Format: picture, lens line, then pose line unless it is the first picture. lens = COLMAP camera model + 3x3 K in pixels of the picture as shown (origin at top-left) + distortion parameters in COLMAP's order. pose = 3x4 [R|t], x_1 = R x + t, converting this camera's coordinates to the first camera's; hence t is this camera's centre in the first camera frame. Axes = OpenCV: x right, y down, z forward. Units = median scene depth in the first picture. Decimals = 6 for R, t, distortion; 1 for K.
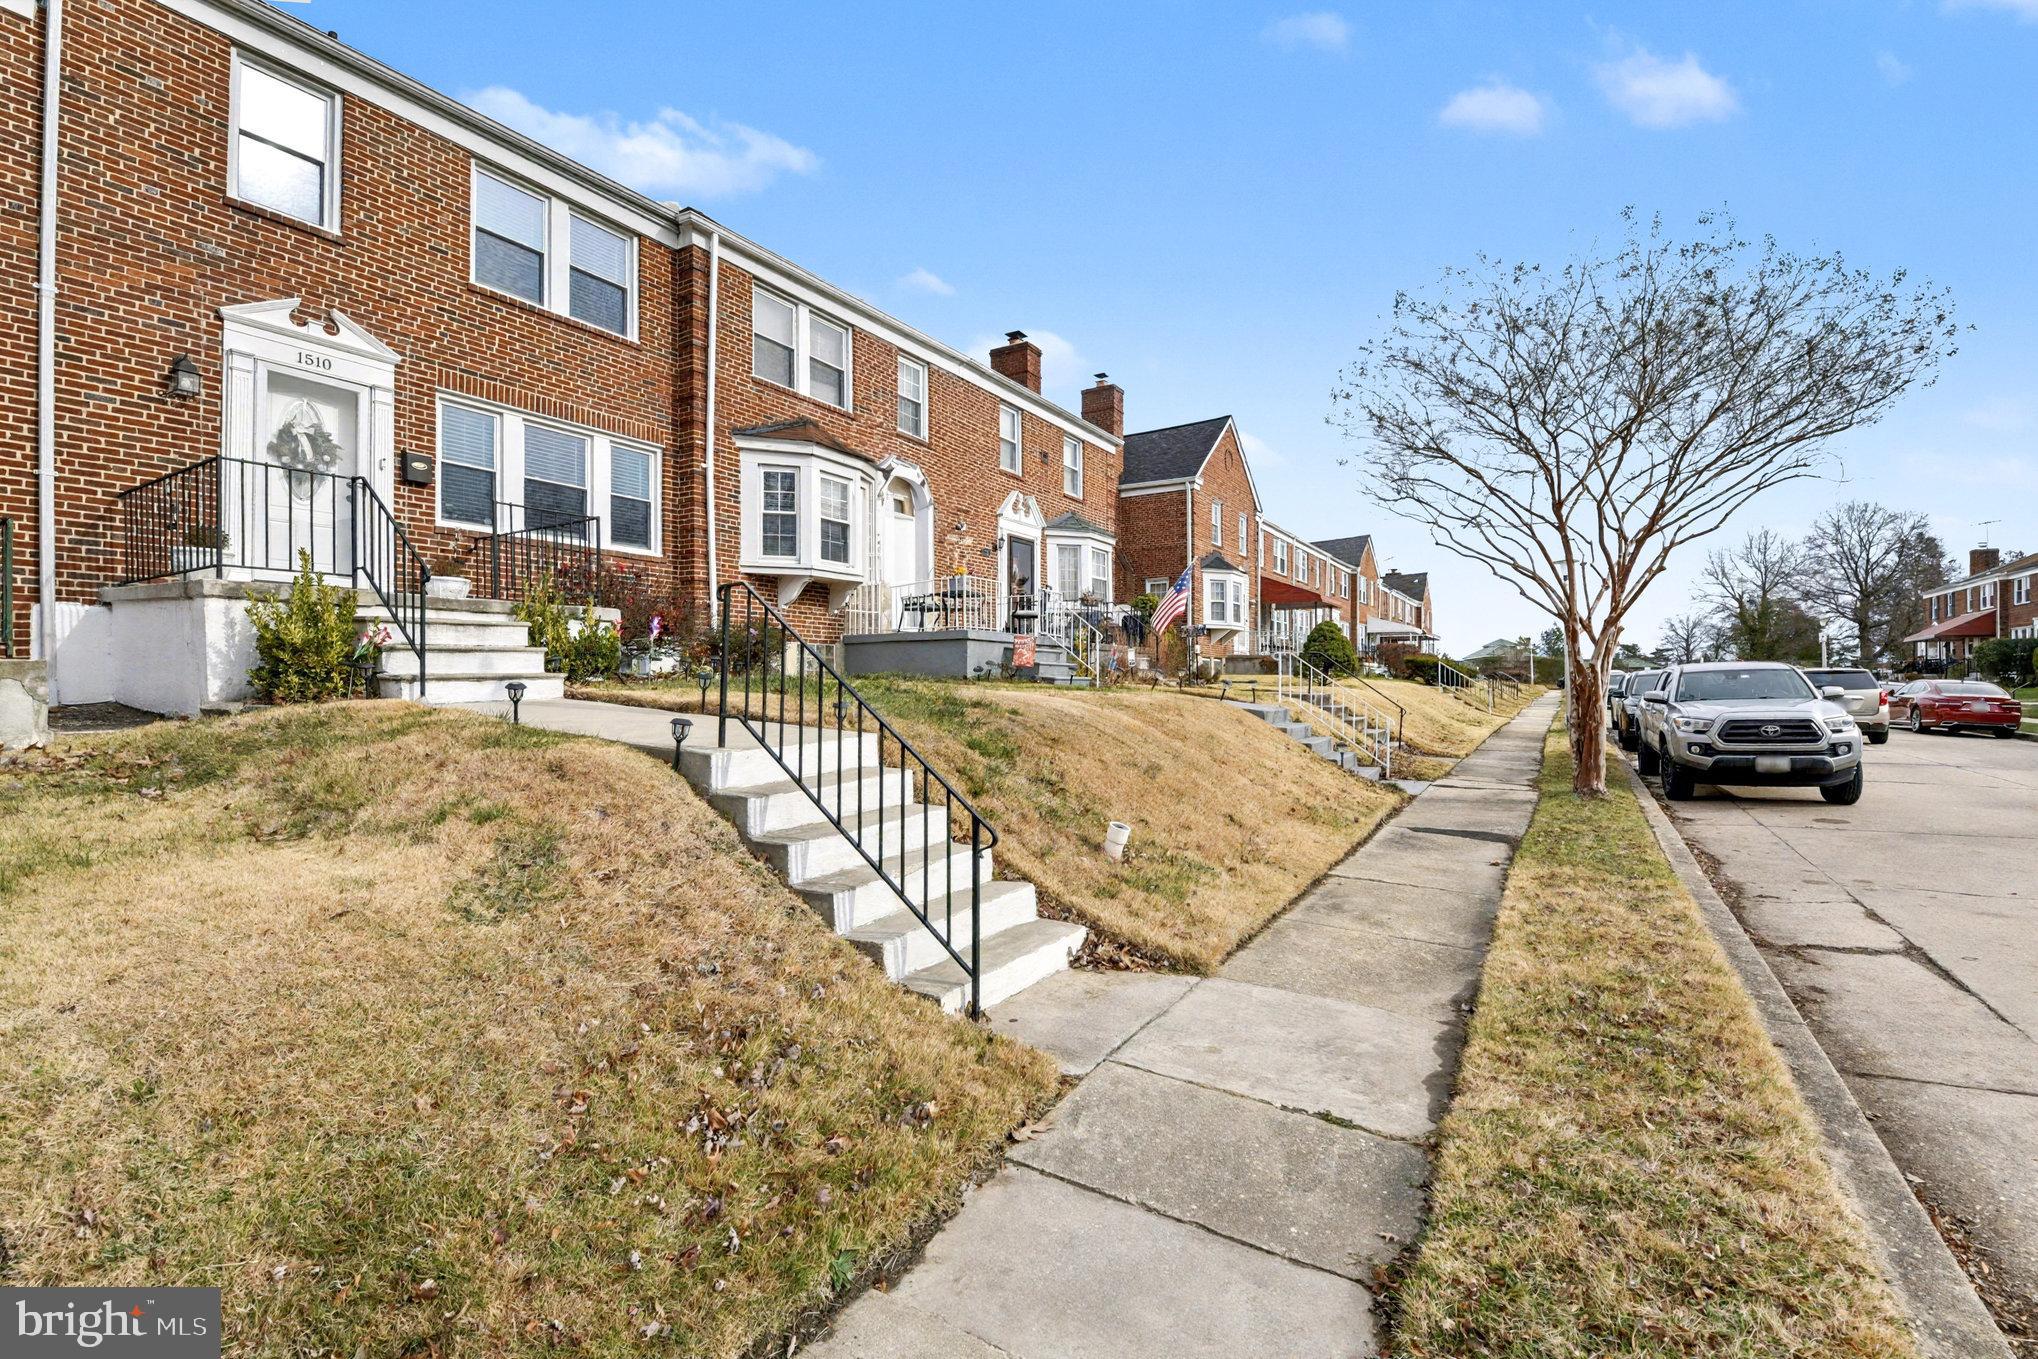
lens RADIAL K [[888.4, 0, 1026.5], [0, 888.4, 690.5], [0, 0, 1]] dist [-0.010403, -0.005344]
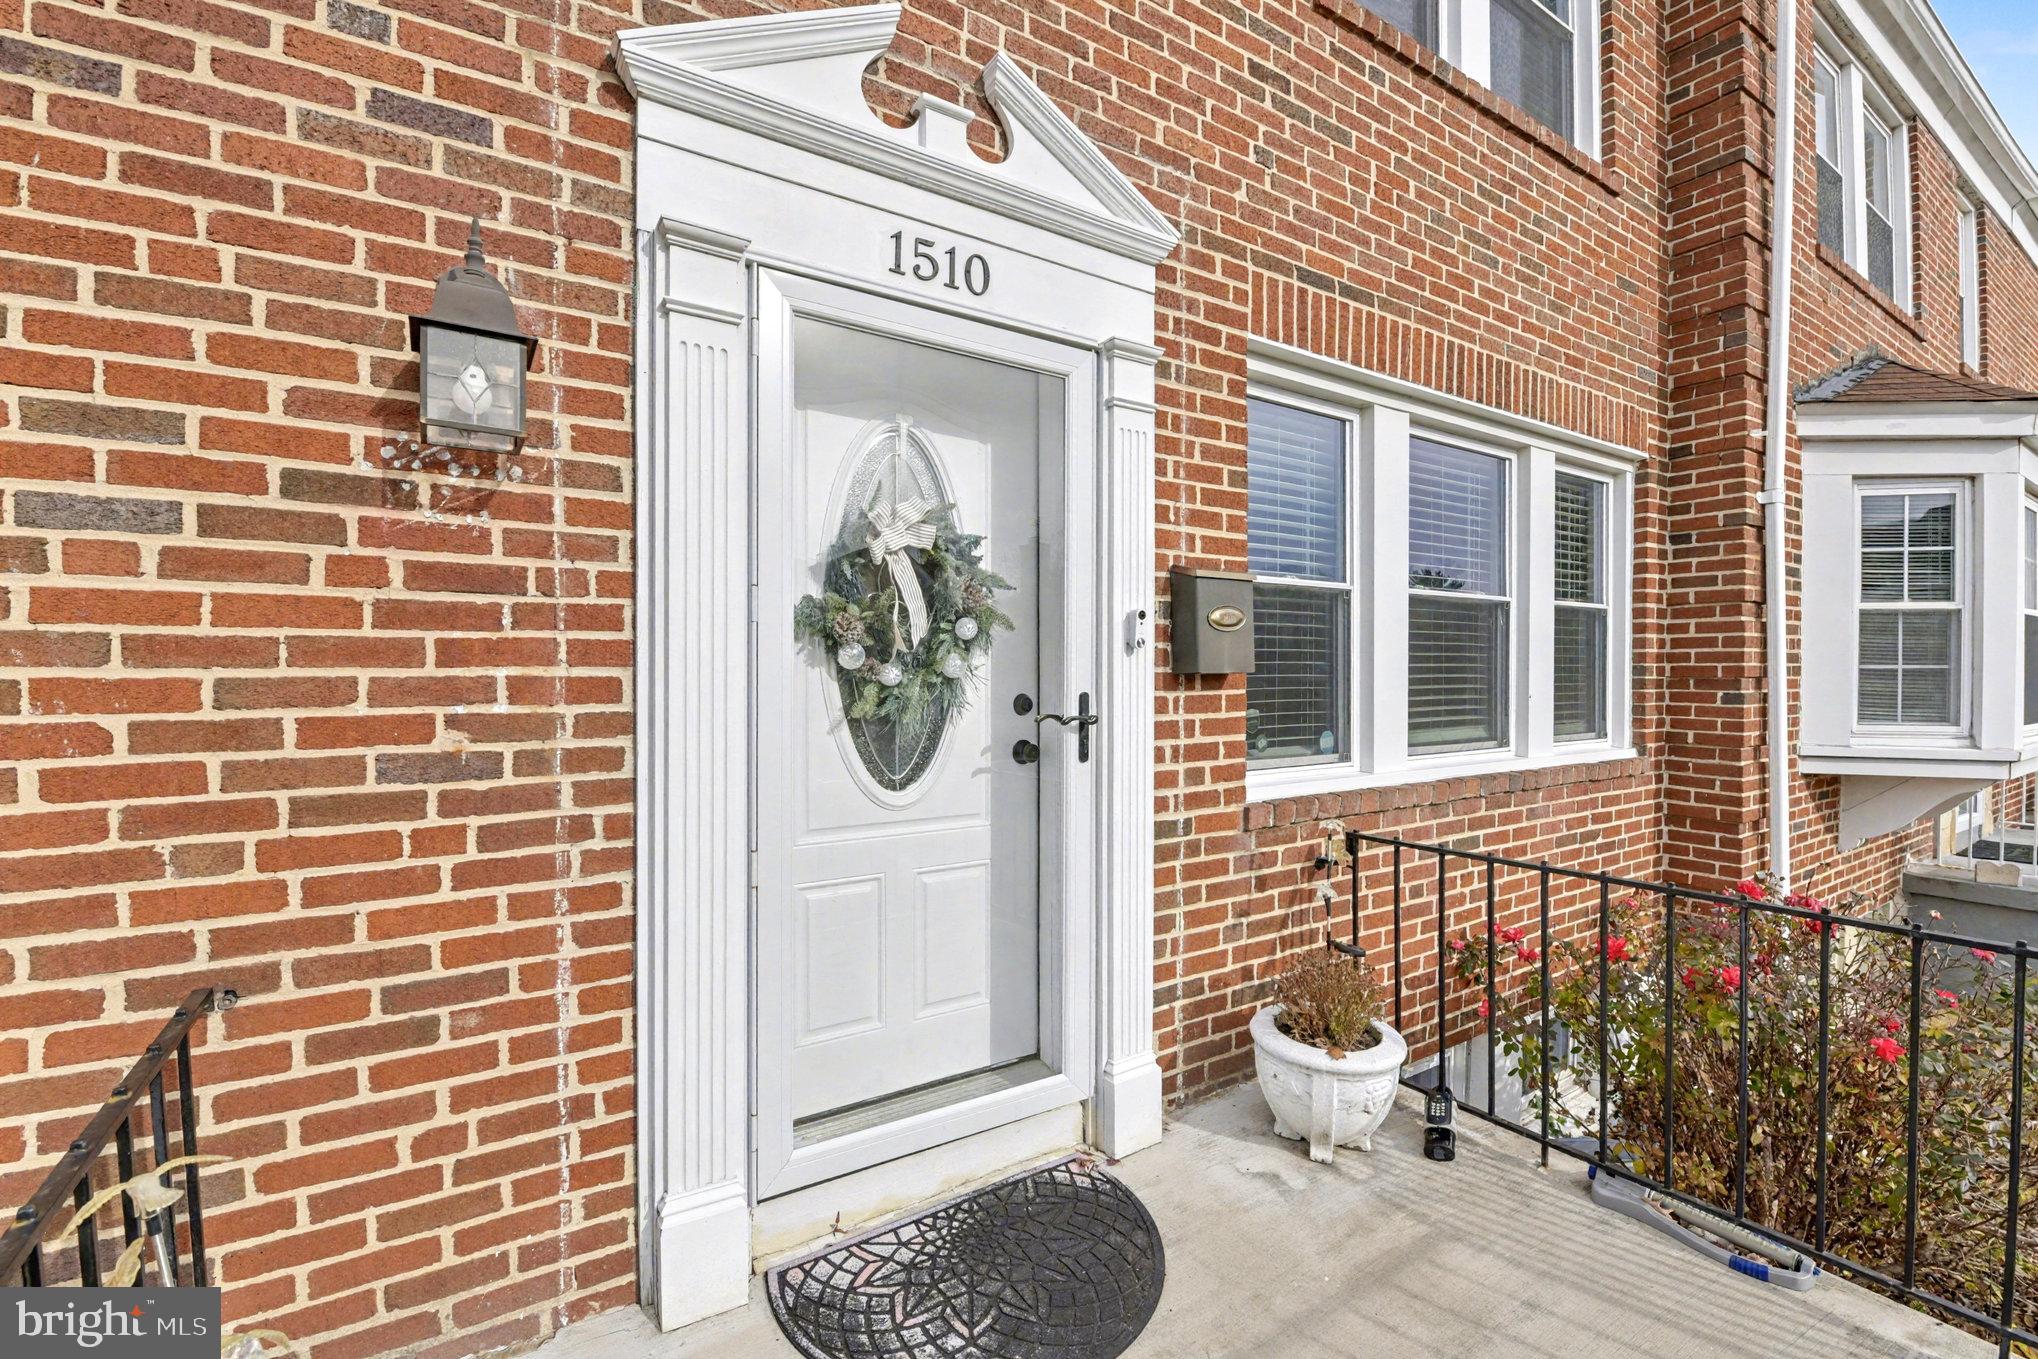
lens RADIAL K [[888.4, 0, 1027.3], [0, 888.4, 688.8], [0, 0, 1]] dist [-0.010403, -0.005344]
pose [[0.905562, 0.008707, -0.424124, -0.645994], [-0.002351, 0.999877, 0.015508, -0.243857], [0.424207, -0.013047, 0.905471, 0.739489]]
